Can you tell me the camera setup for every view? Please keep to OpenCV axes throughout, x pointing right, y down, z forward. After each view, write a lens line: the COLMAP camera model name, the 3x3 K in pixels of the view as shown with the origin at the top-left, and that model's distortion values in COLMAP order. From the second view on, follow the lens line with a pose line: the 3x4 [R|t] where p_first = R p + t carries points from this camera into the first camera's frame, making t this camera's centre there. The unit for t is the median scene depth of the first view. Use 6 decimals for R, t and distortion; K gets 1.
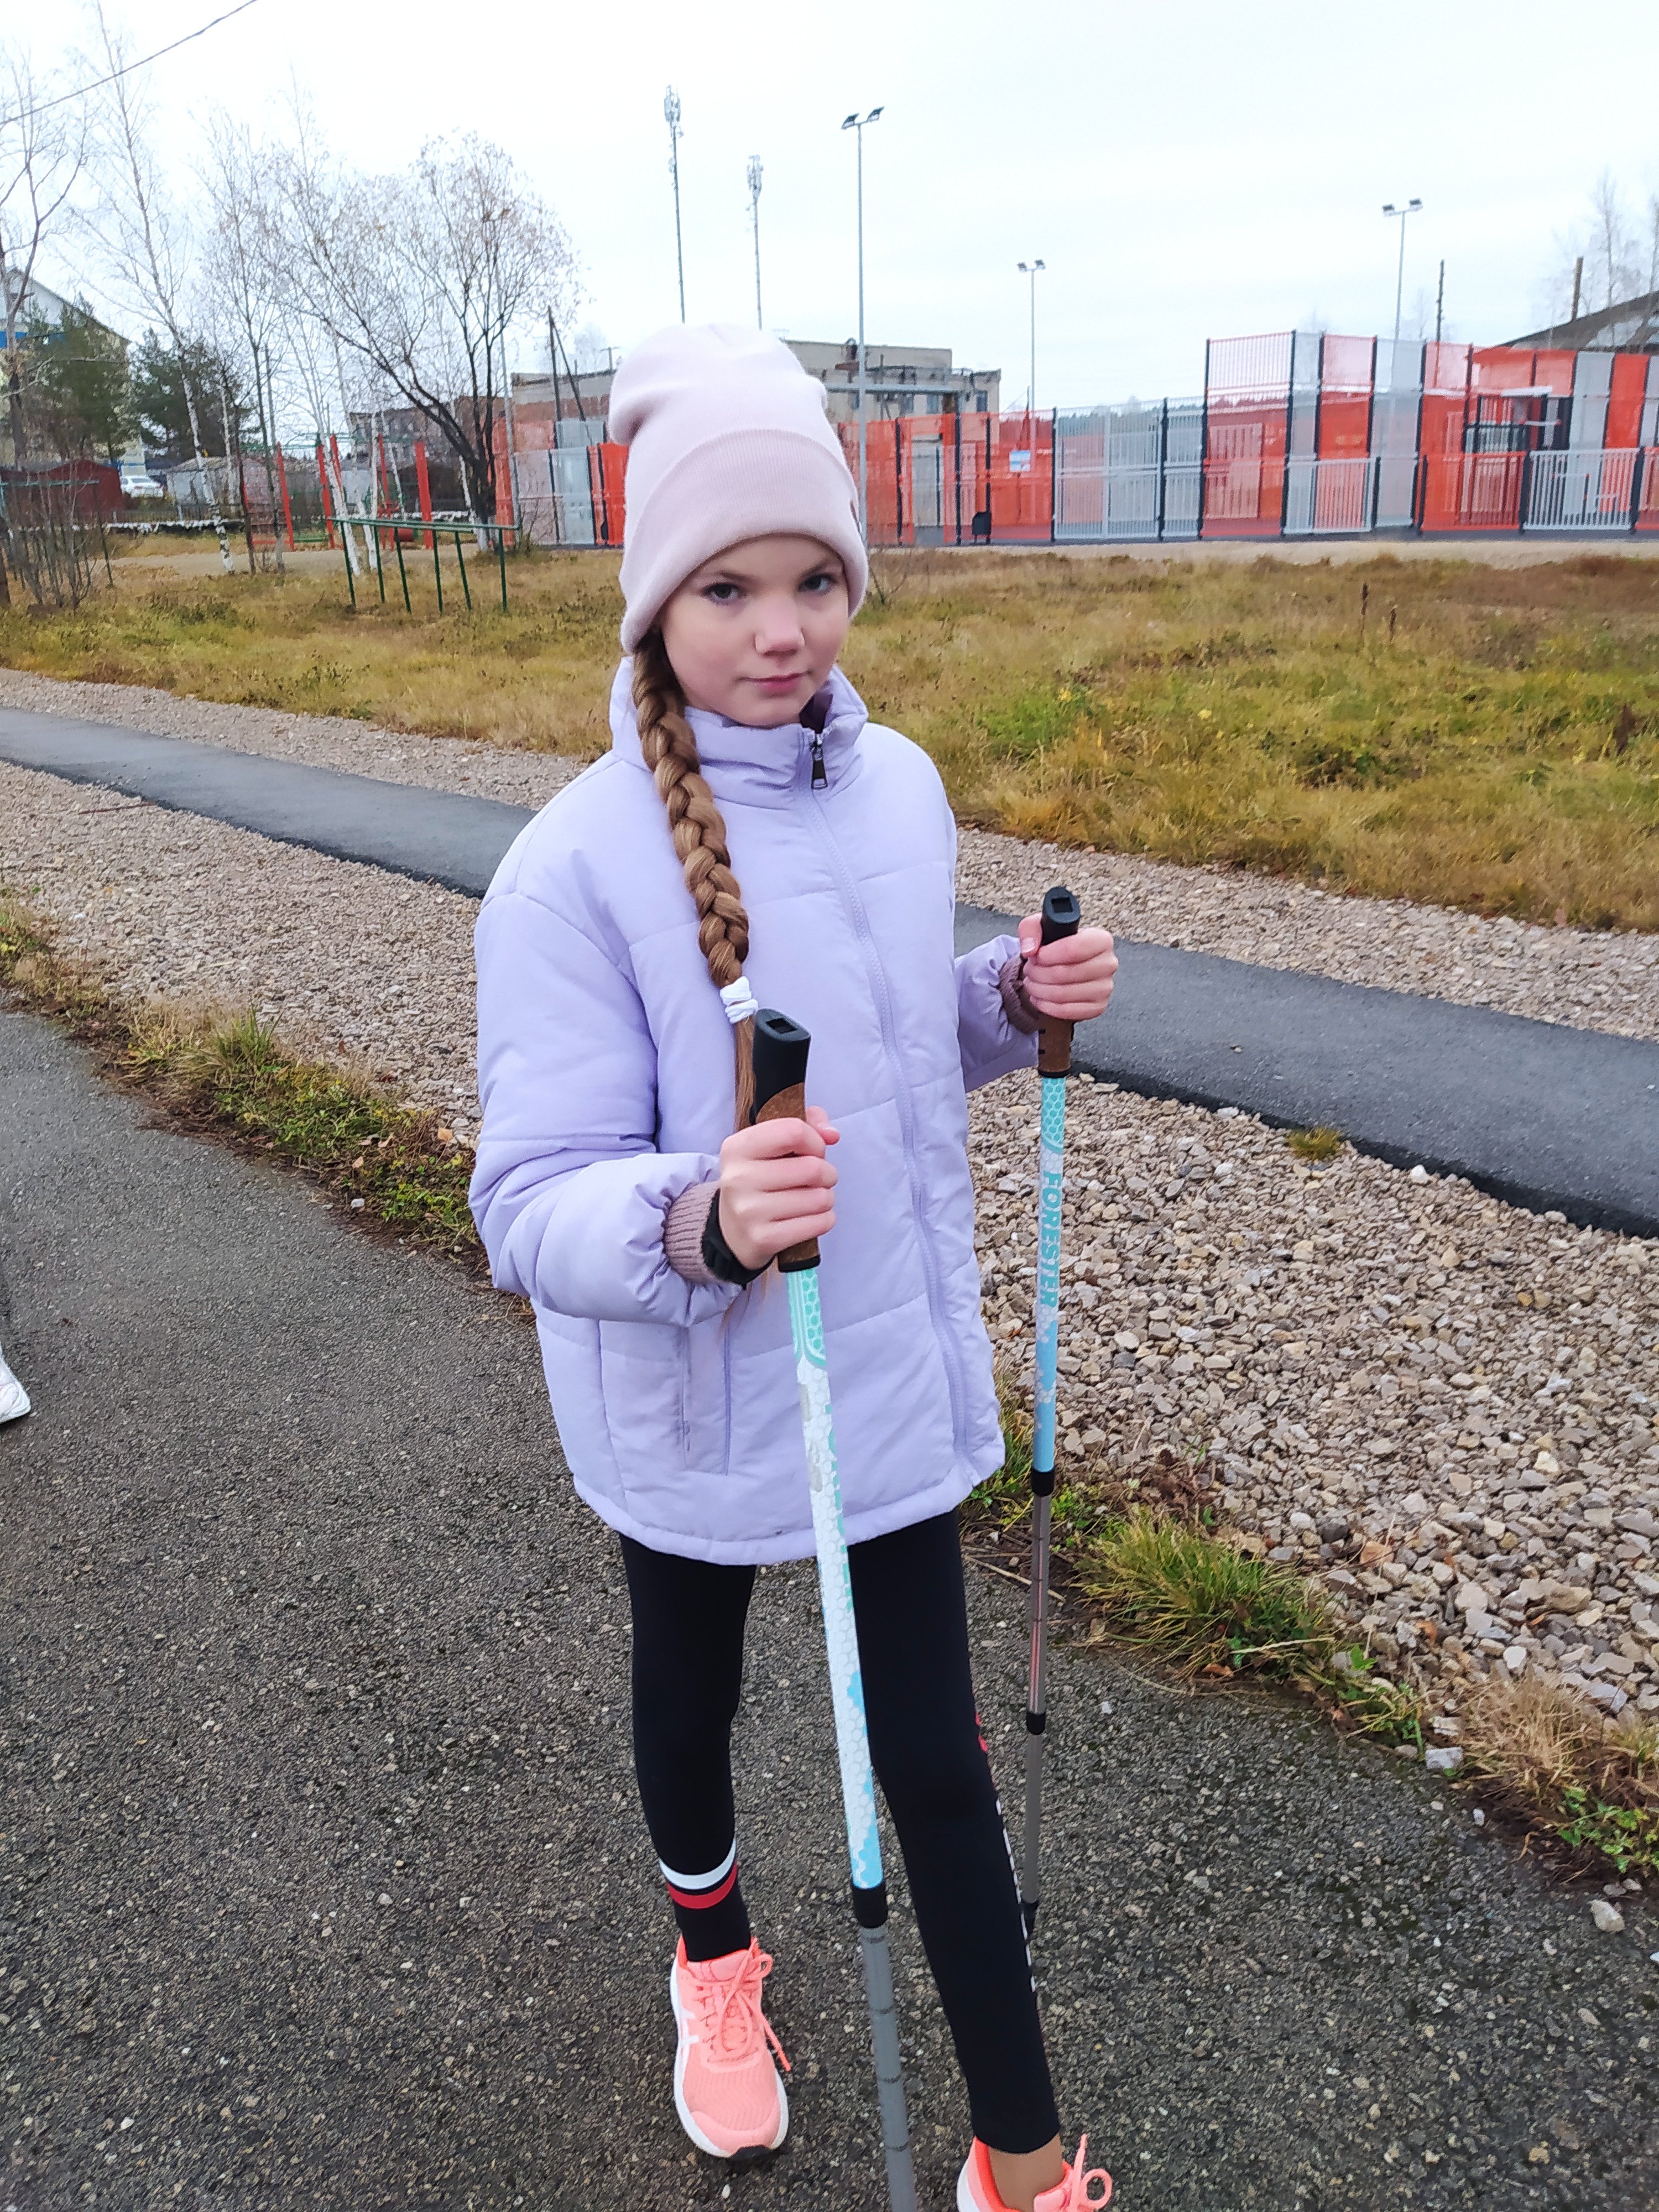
lens RADIAL K [[1632.5, 0, 824.7], [0, 1632.5, 1113.8], [0, 0, 1]] dist [0.119870, -0.200680]
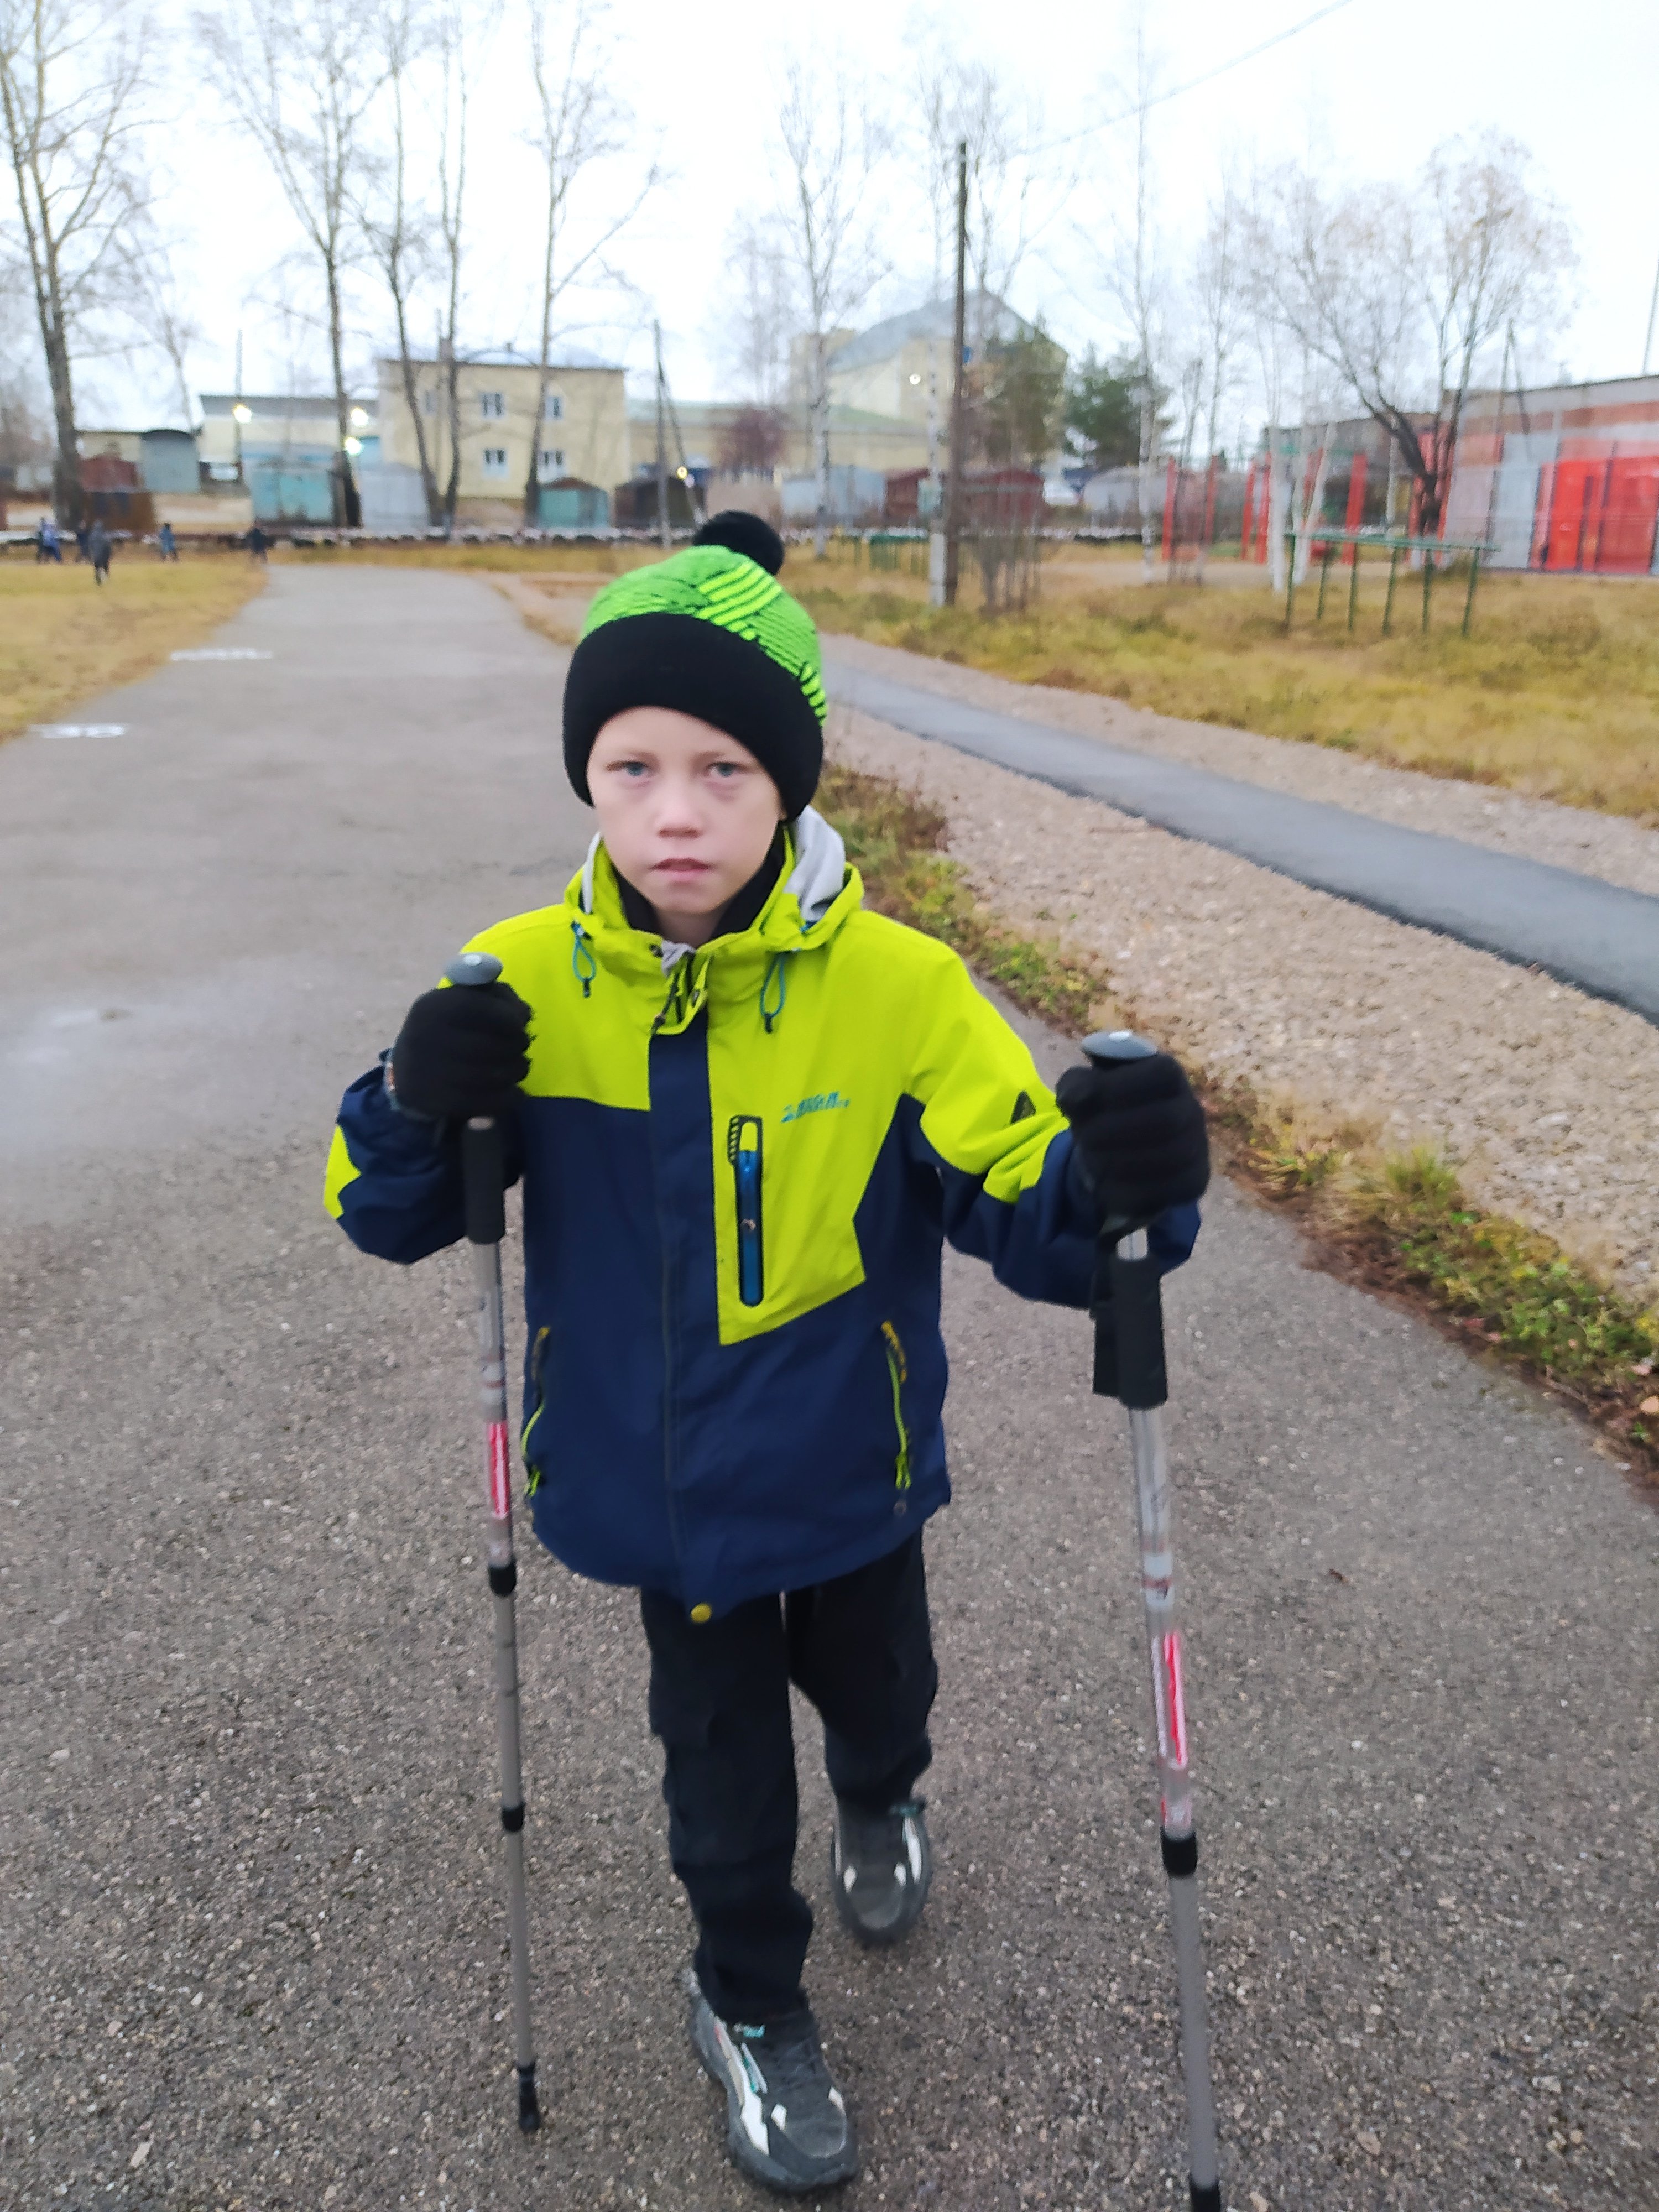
lens RADIAL K [[1687.4, 0, 827.4], [0, 1687.4, 1070.5], [0, 0, 1]] dist [0.074019, -0.094431]
pose [[0.884522, 0.174853, -0.432490, -0.290012], [-0.191697, 0.981443, 0.004735, -0.046443], [0.425292, 0.078719, 0.901626, 0.149788]]
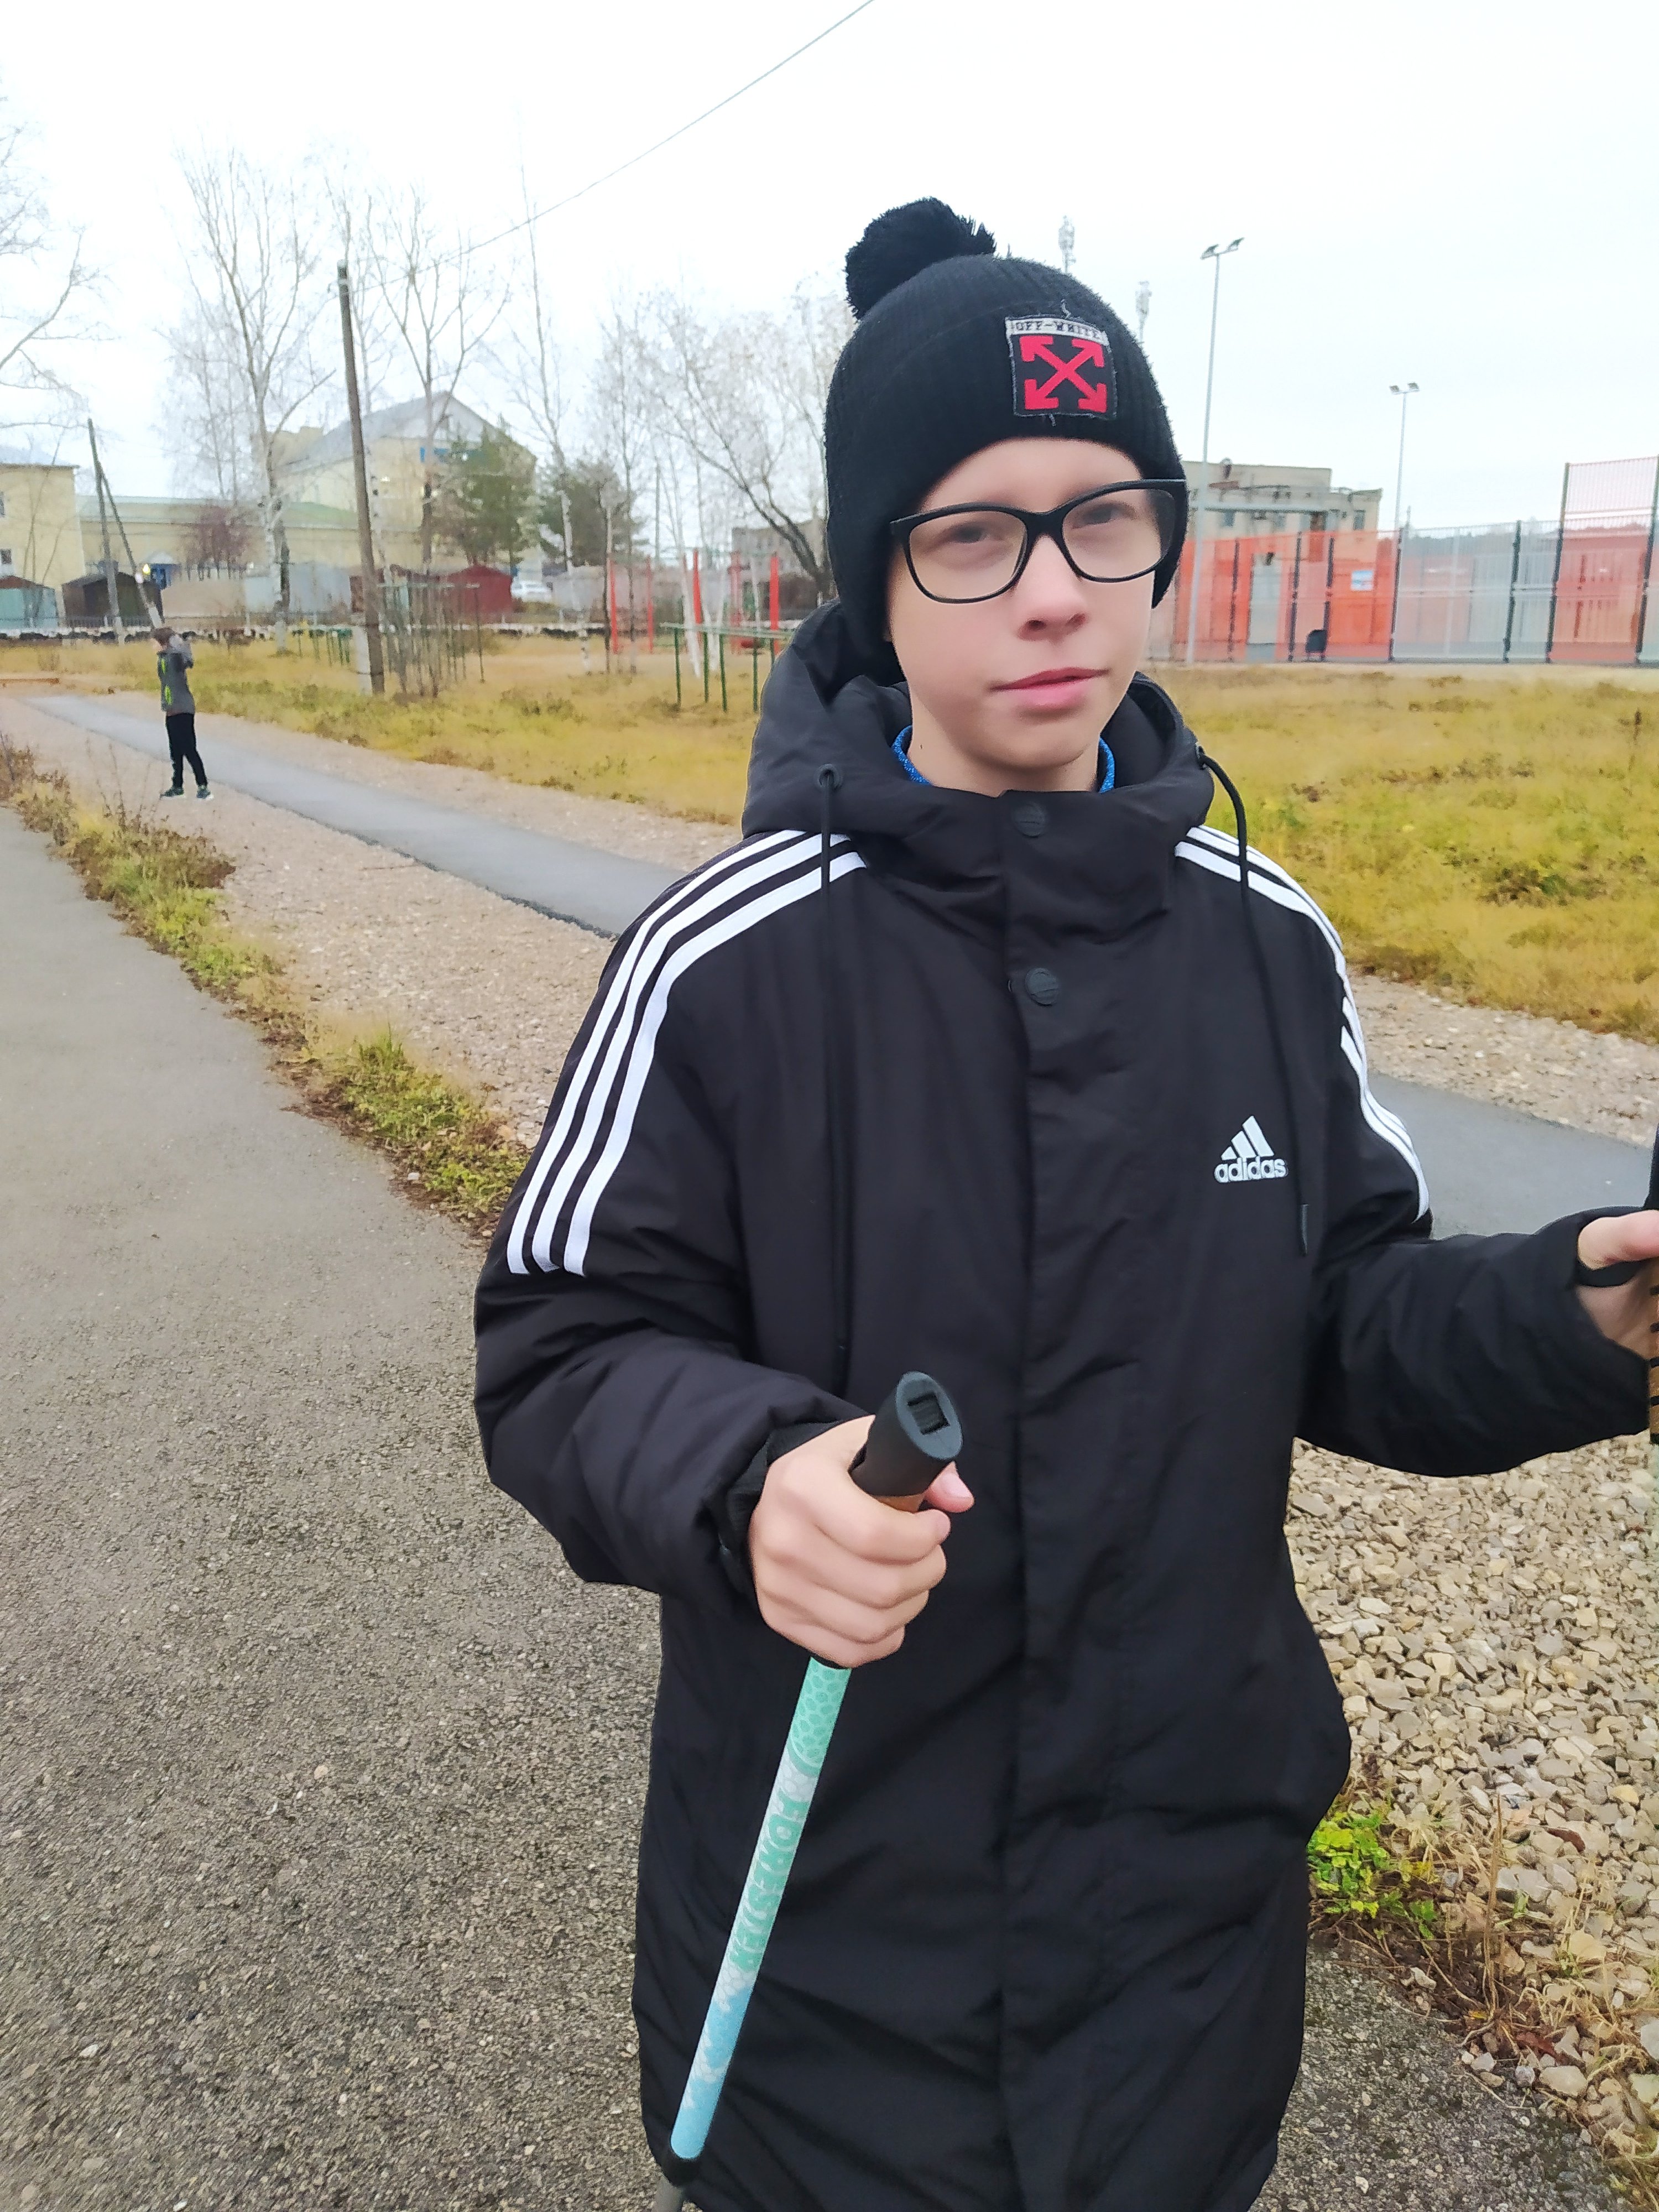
lens RADIAL K [[1654.5, 0, 824.0], [0, 1654.5, 1109.9], [0, 0, 1]] dist [0.124855, -0.209553]
pose [[0.977676, 0.079699, -0.194415, 0.220018], [-0.092409, 0.994077, -0.057192, 0.043932], [0.188706, 0.073881, 0.979251, -0.125252]]
